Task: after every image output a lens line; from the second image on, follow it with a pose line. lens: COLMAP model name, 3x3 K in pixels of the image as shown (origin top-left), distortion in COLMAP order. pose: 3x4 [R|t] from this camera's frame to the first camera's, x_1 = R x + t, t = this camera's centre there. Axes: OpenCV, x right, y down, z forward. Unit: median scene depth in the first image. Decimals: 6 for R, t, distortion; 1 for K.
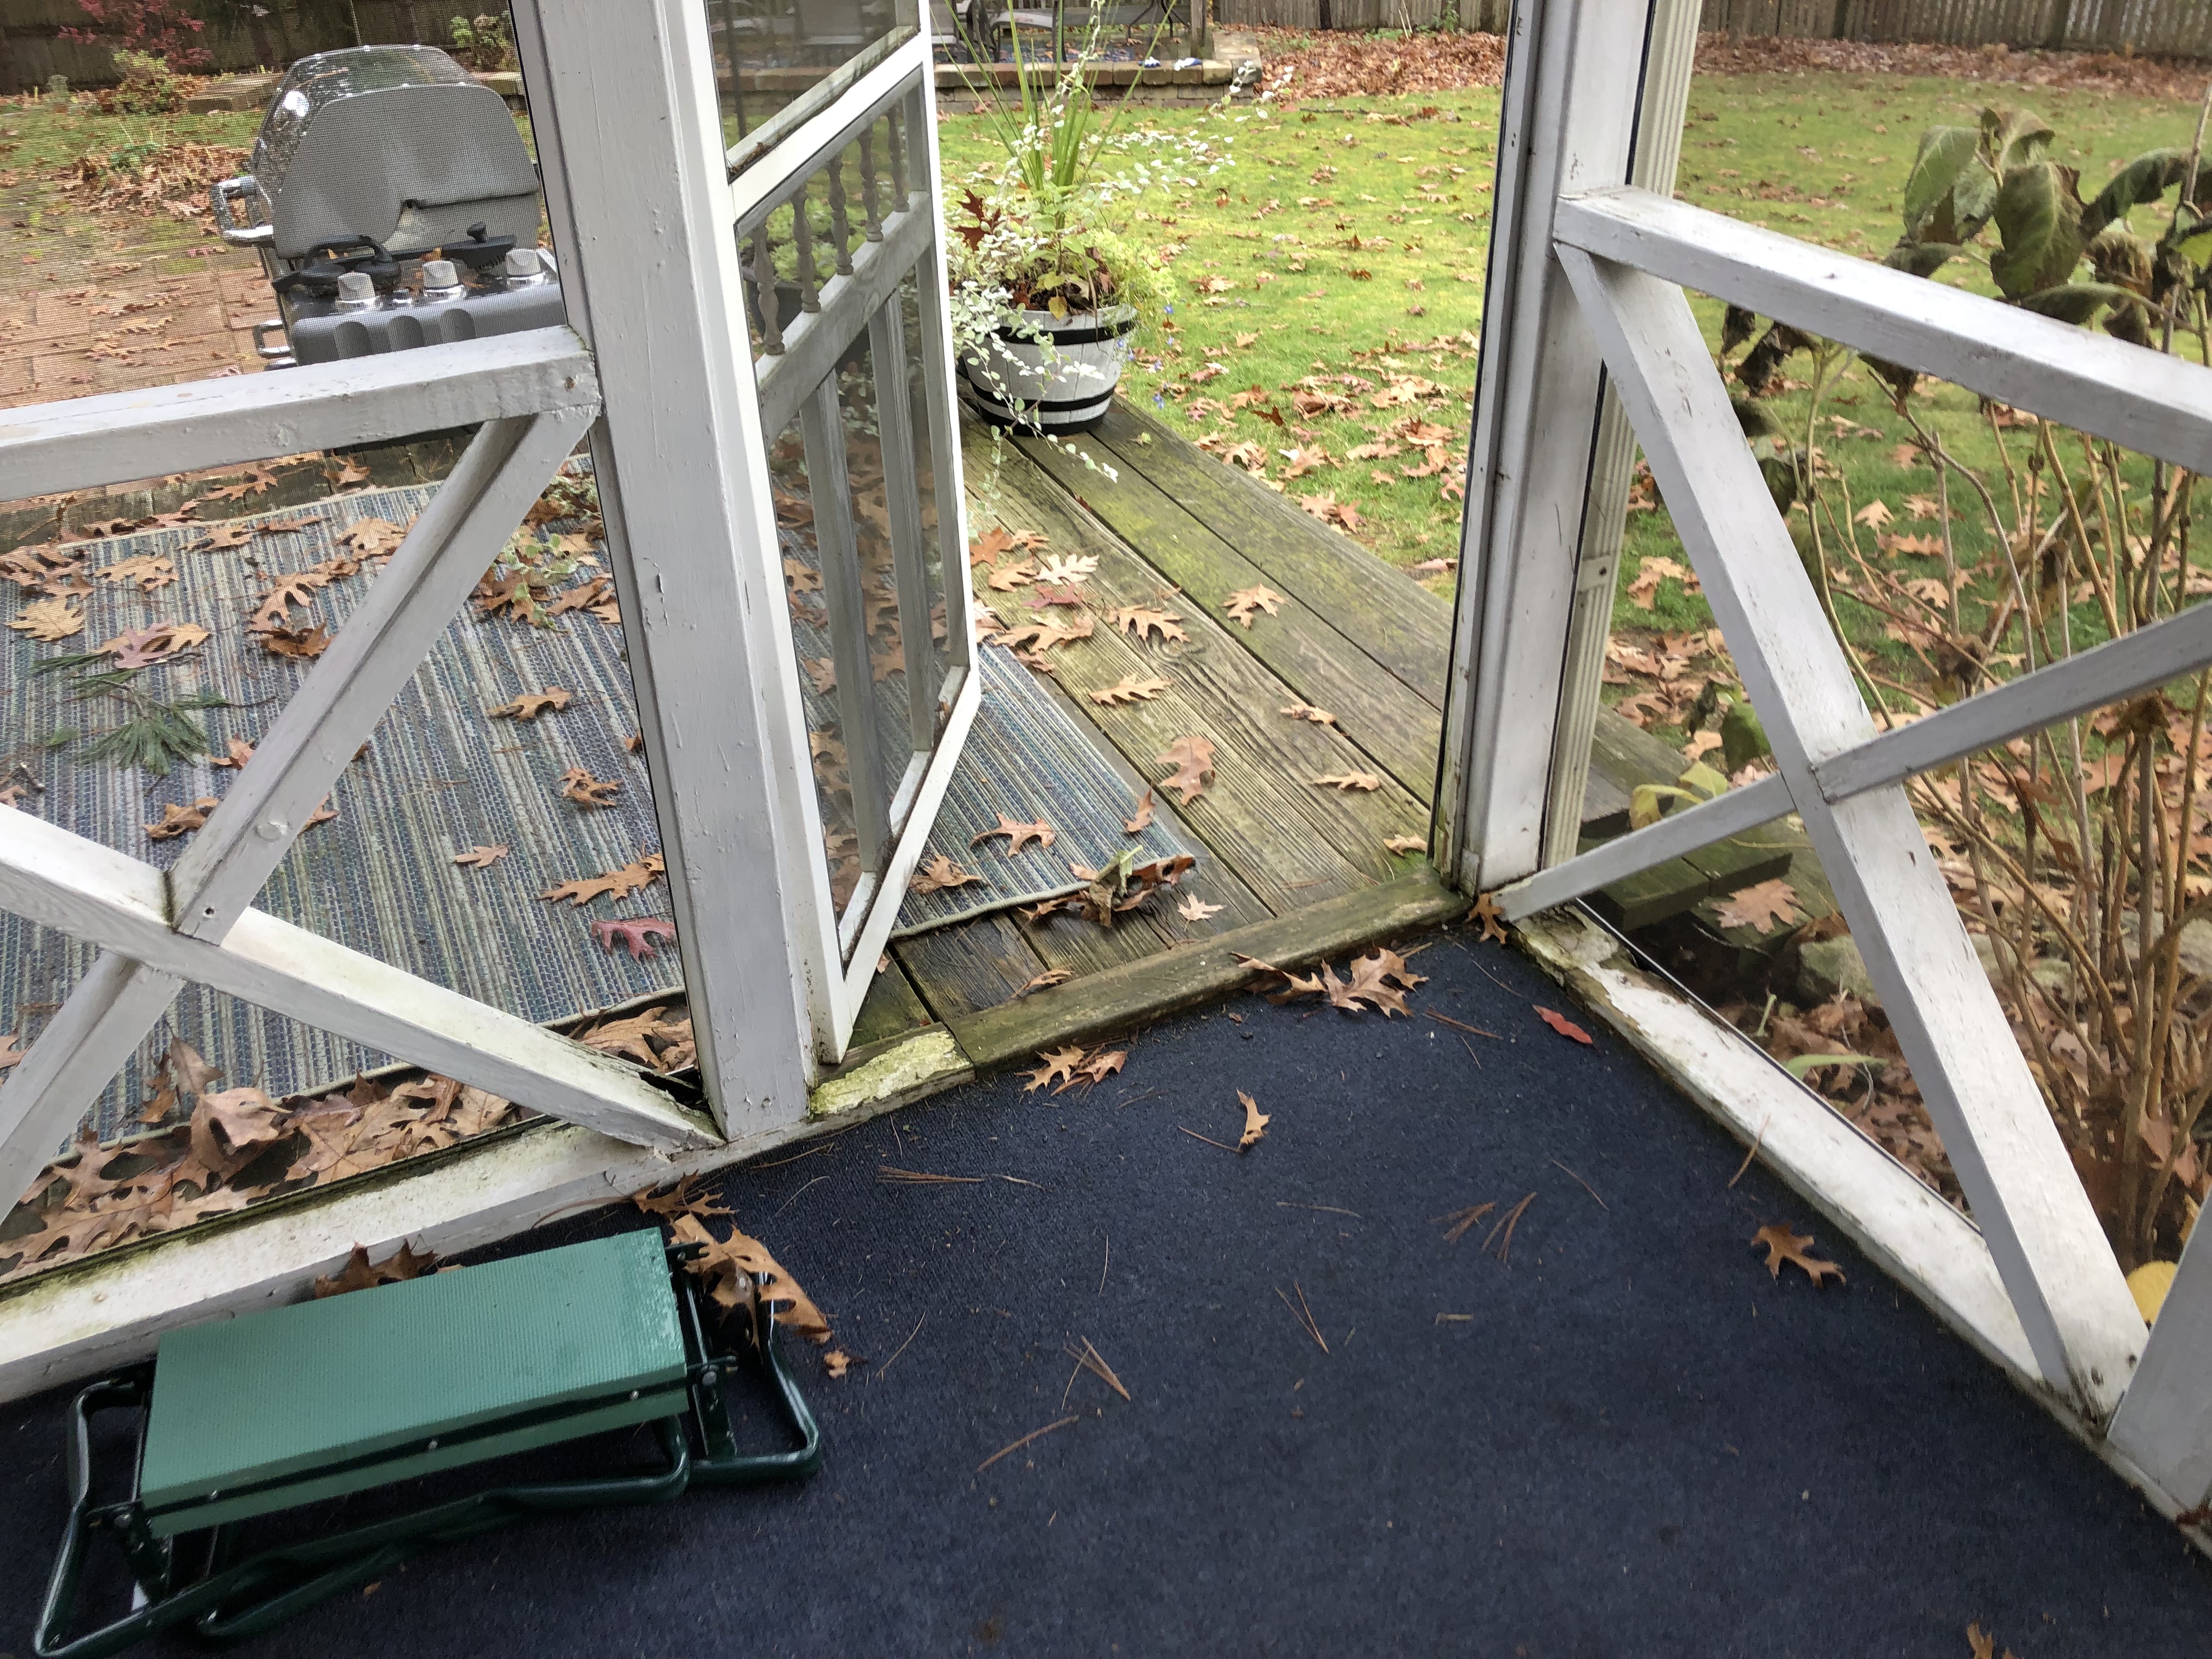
lens RADIAL K [[1842.9, 0, 1080.9], [0, 1842.9, 893.3], [0, 0, 1]] dist [0.079830, -0.098555]
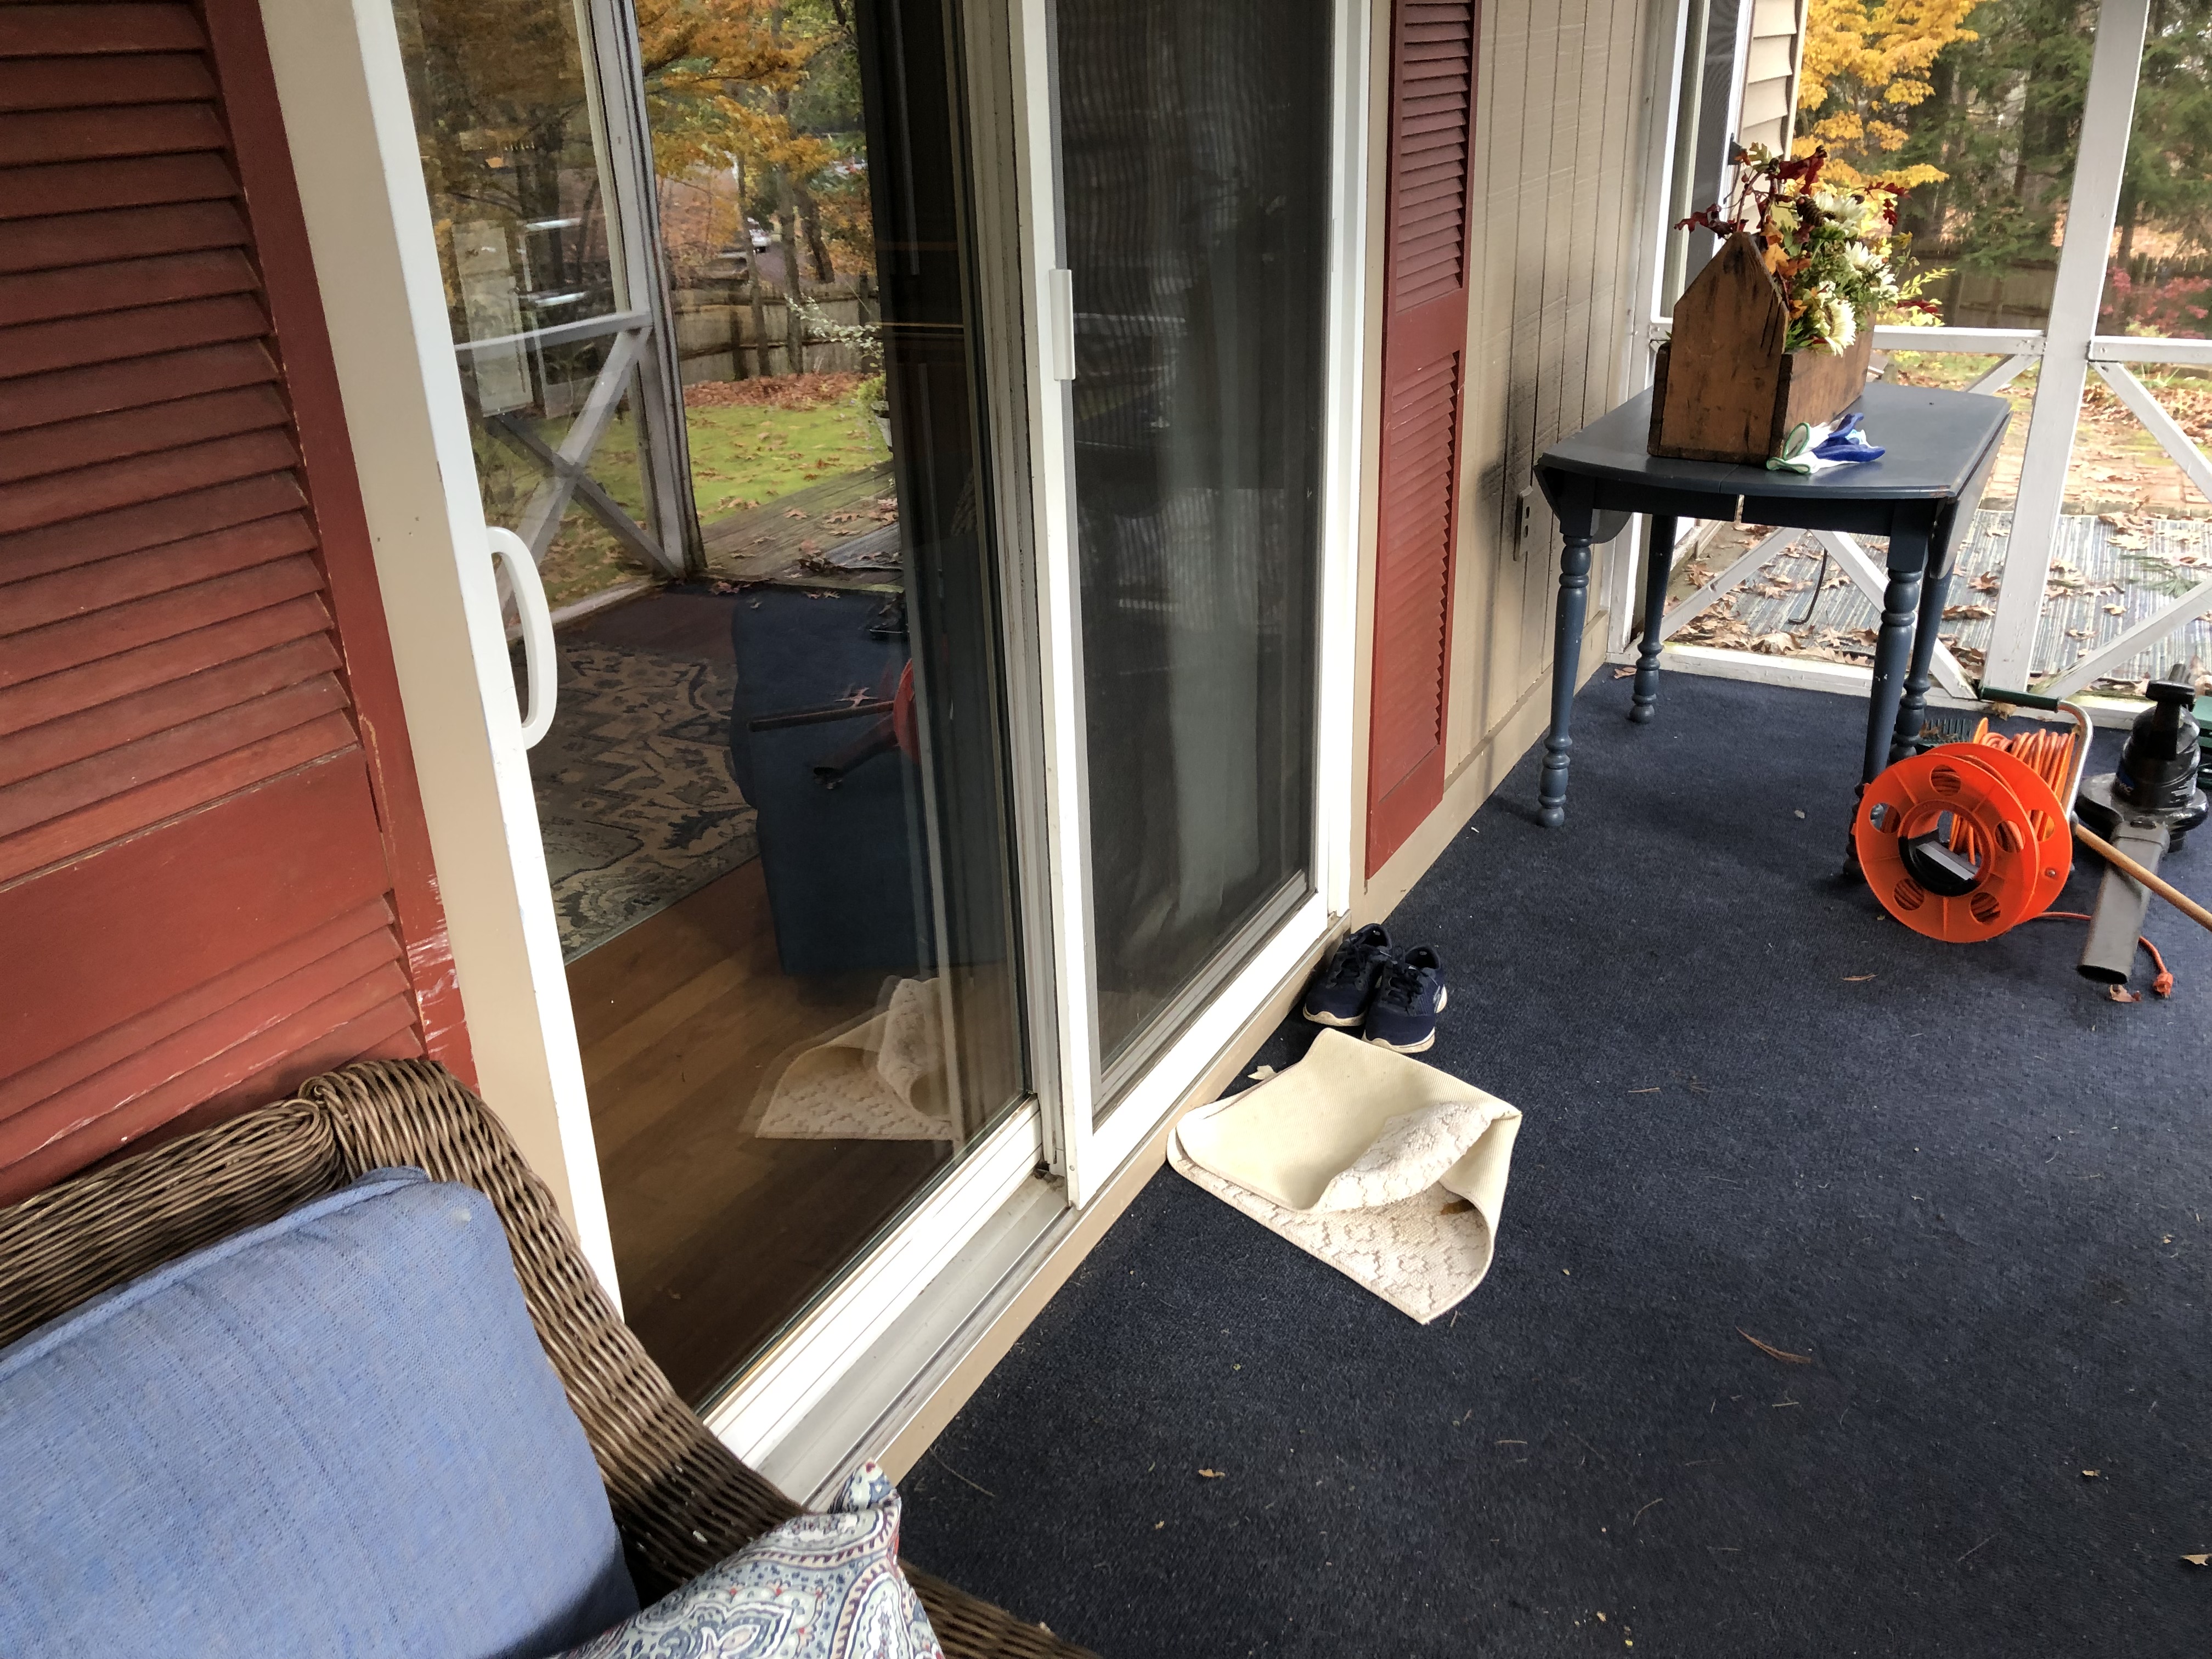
lens RADIAL K [[1776.5, 0, 1102.6], [0, 1776.5, 836.7], [0, 0, 1]] dist [0.005610, 0.013766]
pose [[0.604204, 0.316493, -0.731279, 0.261454], [-0.424193, 0.904641, 0.041042, 0.541769], [0.674535, 0.285406, 0.680842, -0.934460]]
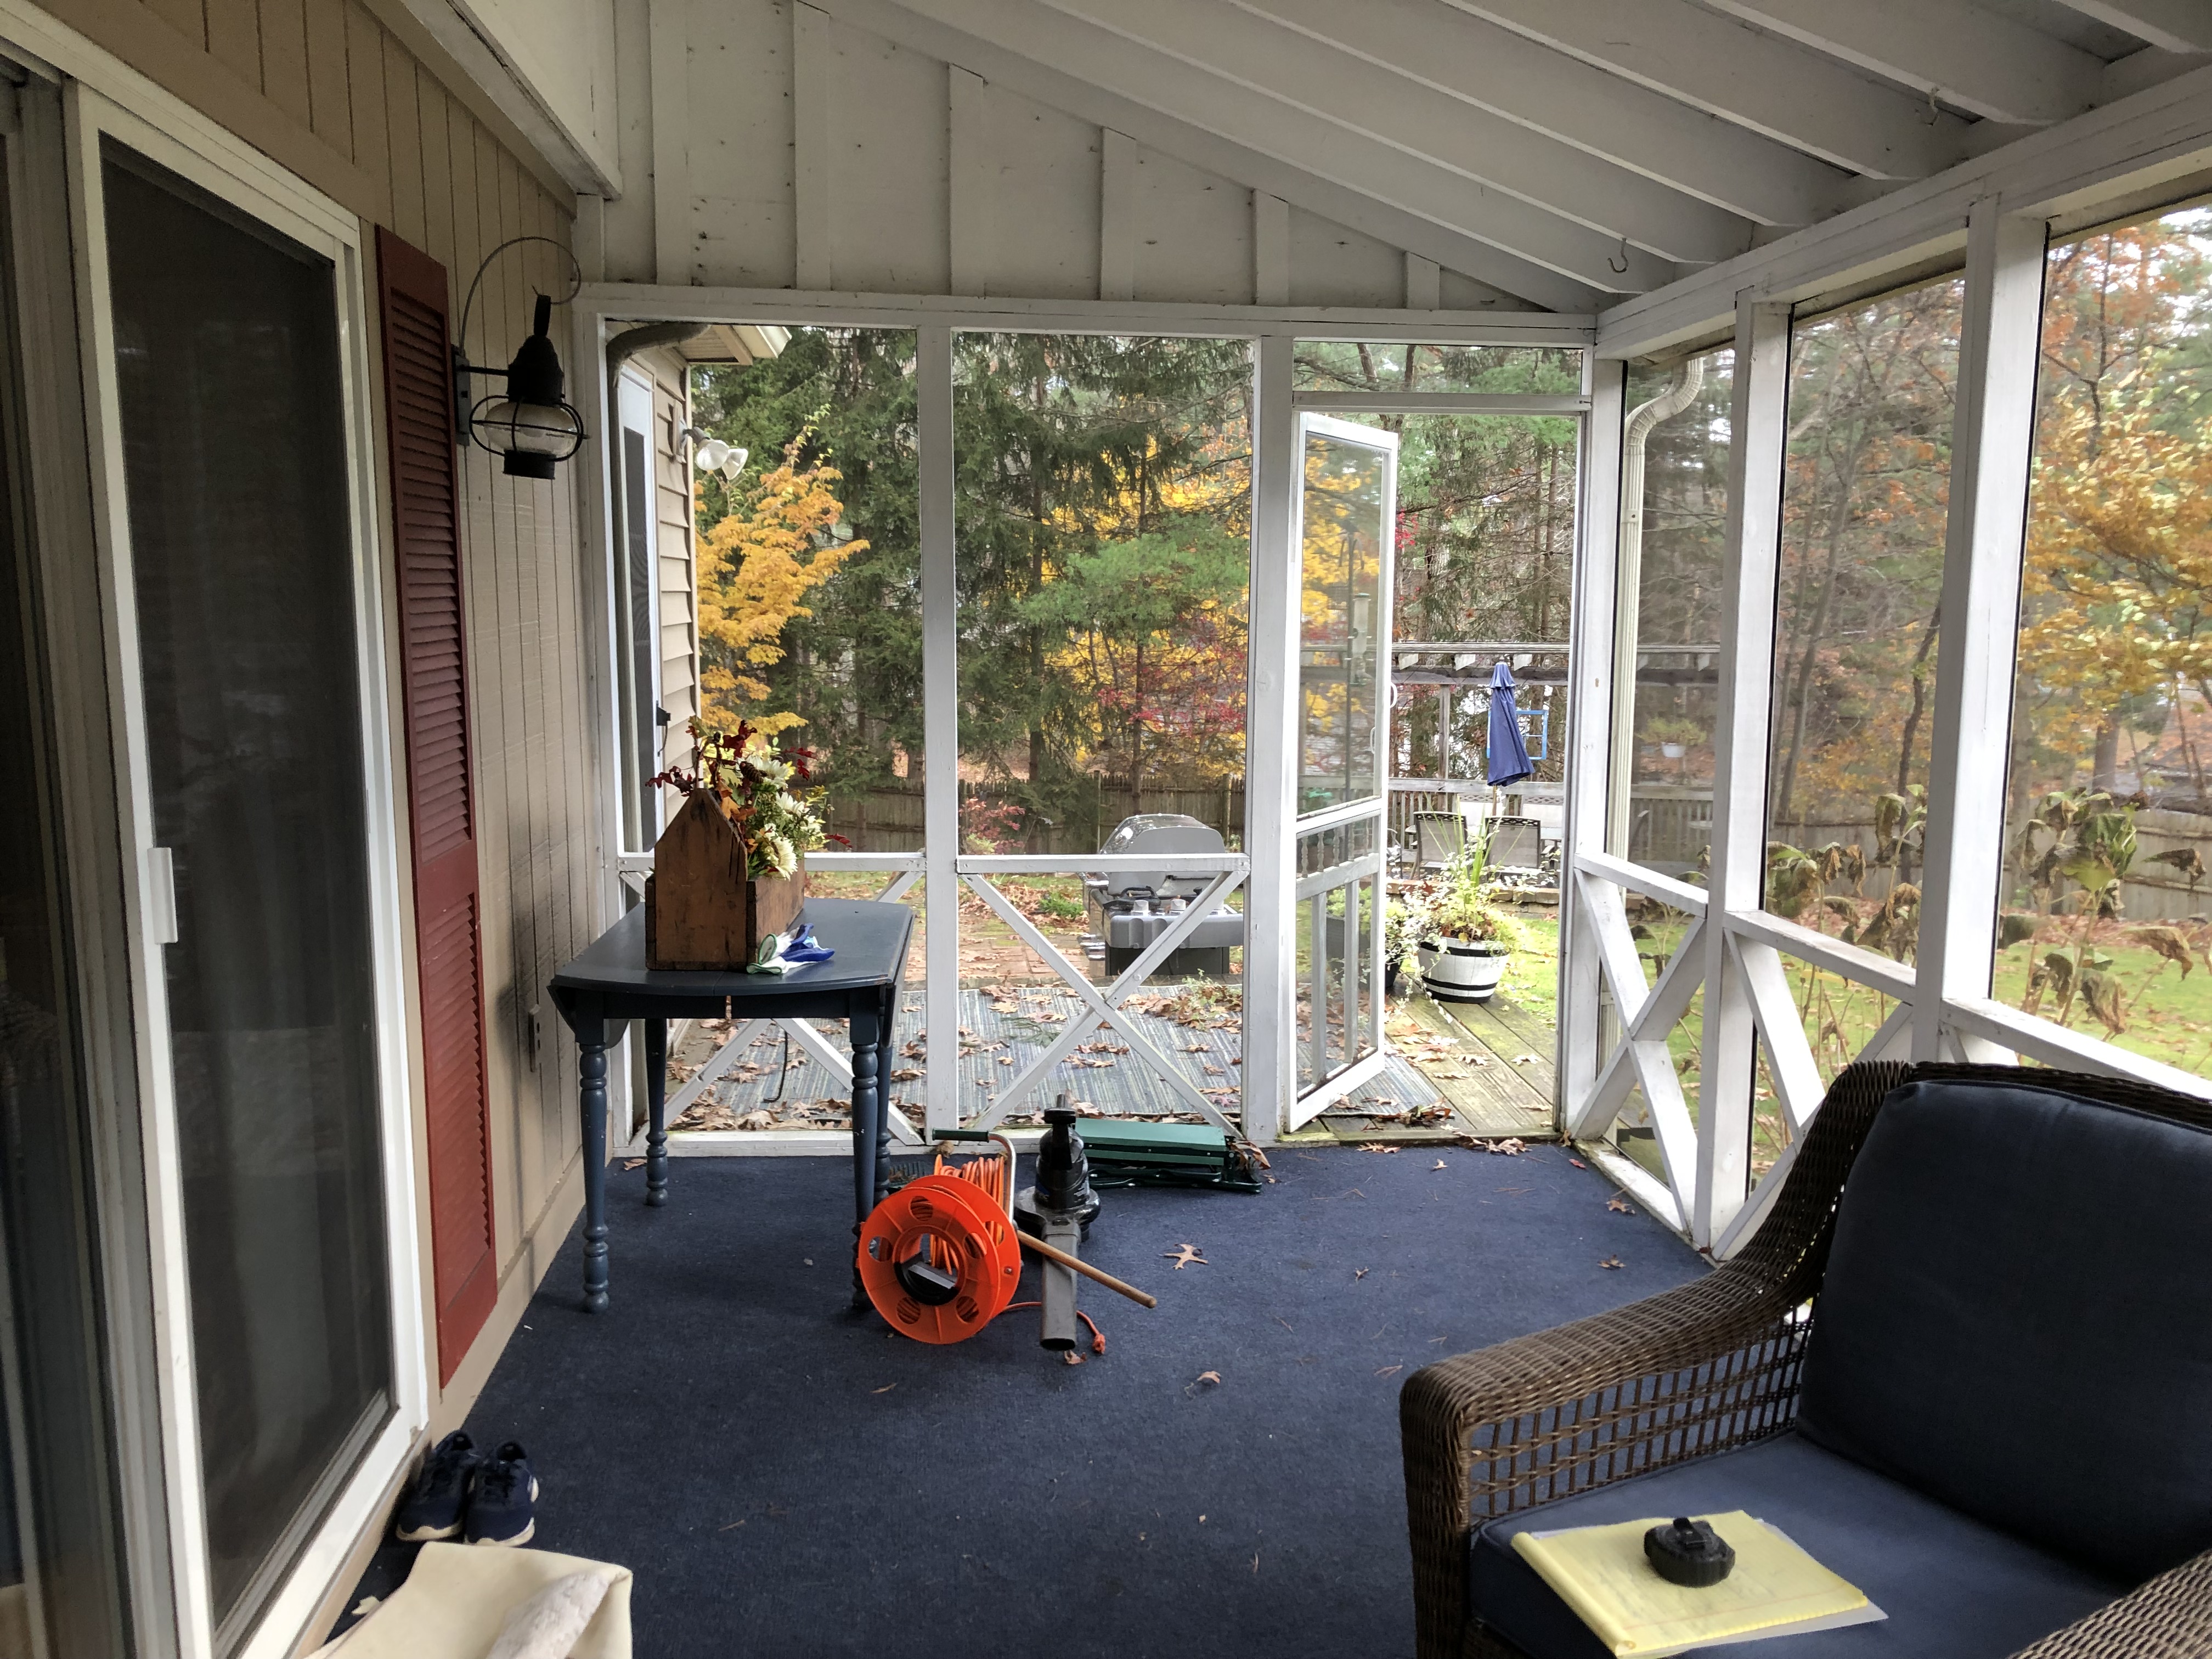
lens RADIAL K [[1776.5, 0, 1102.6], [0, 1776.5, 836.7], [0, 0, 1]] dist [0.005610, 0.013766]
pose [[0.944423, 0.067578, -0.321711, 0.309741], [-0.201698, 0.891902, -0.404758, 0.606997], [0.259582, 0.447151, 0.855963, -1.104518]]
